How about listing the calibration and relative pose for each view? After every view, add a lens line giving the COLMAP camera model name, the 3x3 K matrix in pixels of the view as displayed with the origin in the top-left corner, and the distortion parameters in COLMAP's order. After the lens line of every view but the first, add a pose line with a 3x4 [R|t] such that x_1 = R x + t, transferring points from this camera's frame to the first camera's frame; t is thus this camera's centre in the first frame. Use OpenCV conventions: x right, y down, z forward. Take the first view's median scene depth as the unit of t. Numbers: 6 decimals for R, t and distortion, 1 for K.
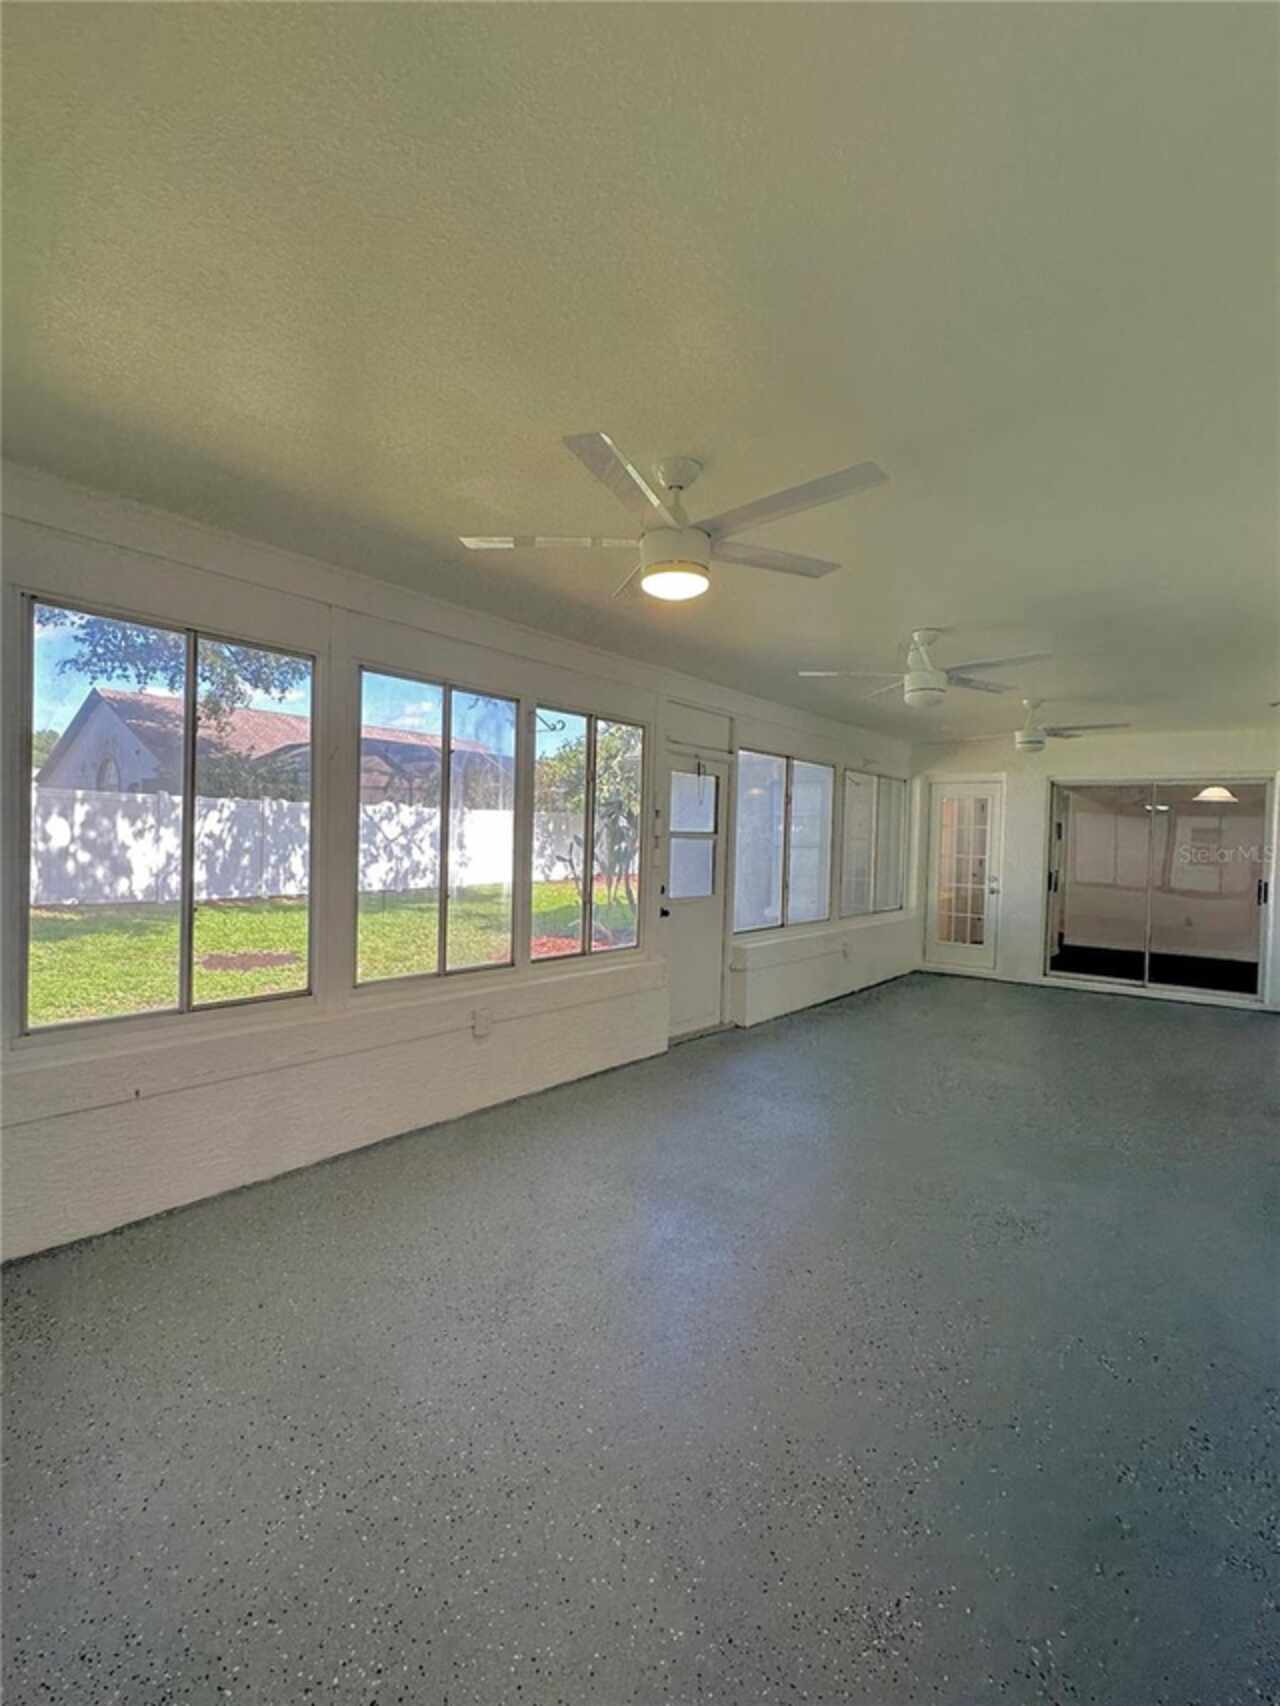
lens RADIAL K [[816.5, 0, 636.9], [0, 816.5, 852.3], [0, 0, 1]] dist [0.003180, 0.000488]
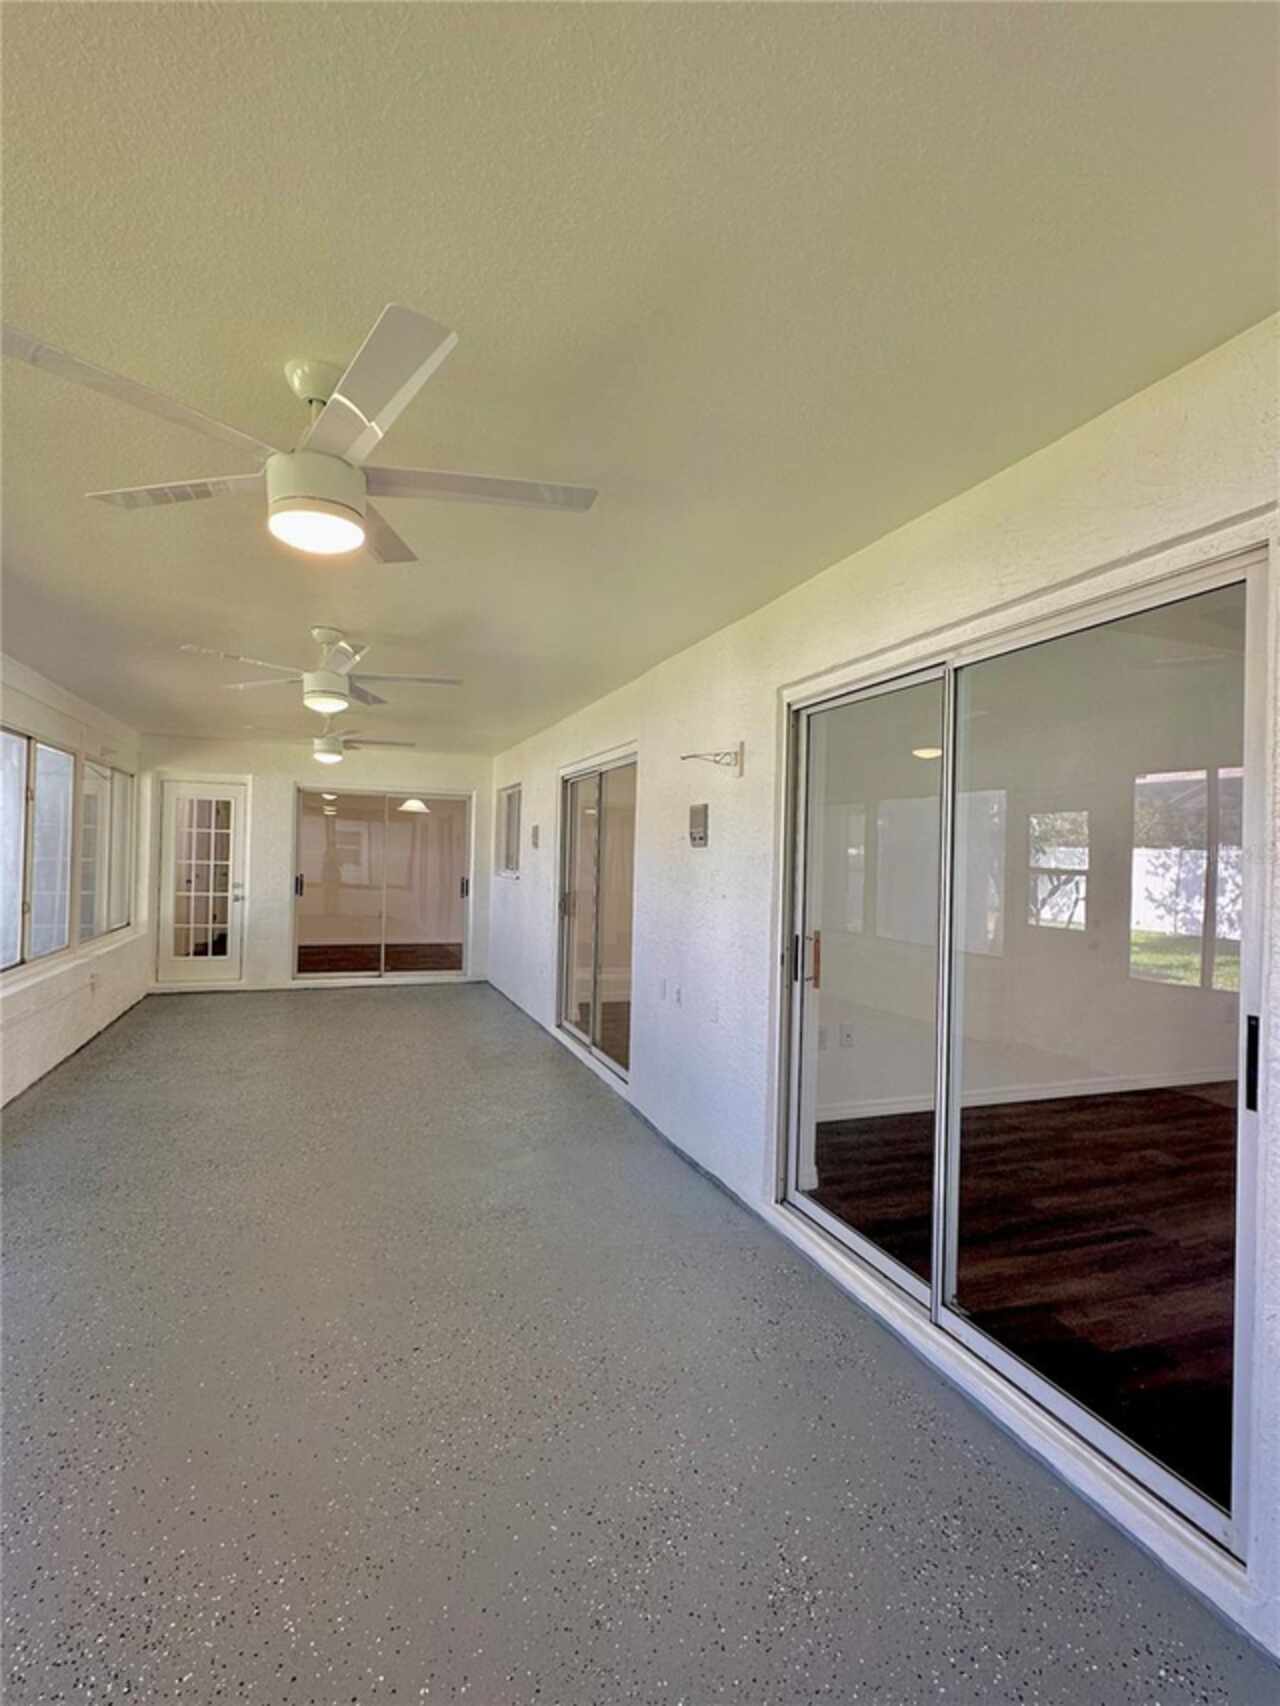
lens RADIAL K [[816.5, 0, 635.6], [0, 816.5, 858.8], [0, 0, 1]] dist [0.003180, 0.000488]
pose [[0.533106, -0.017327, 0.845871, -0.127600], [0.008147, 0.999849, 0.015347, -0.010043], [-0.846009, -0.001290, 0.533167, 0.102151]]
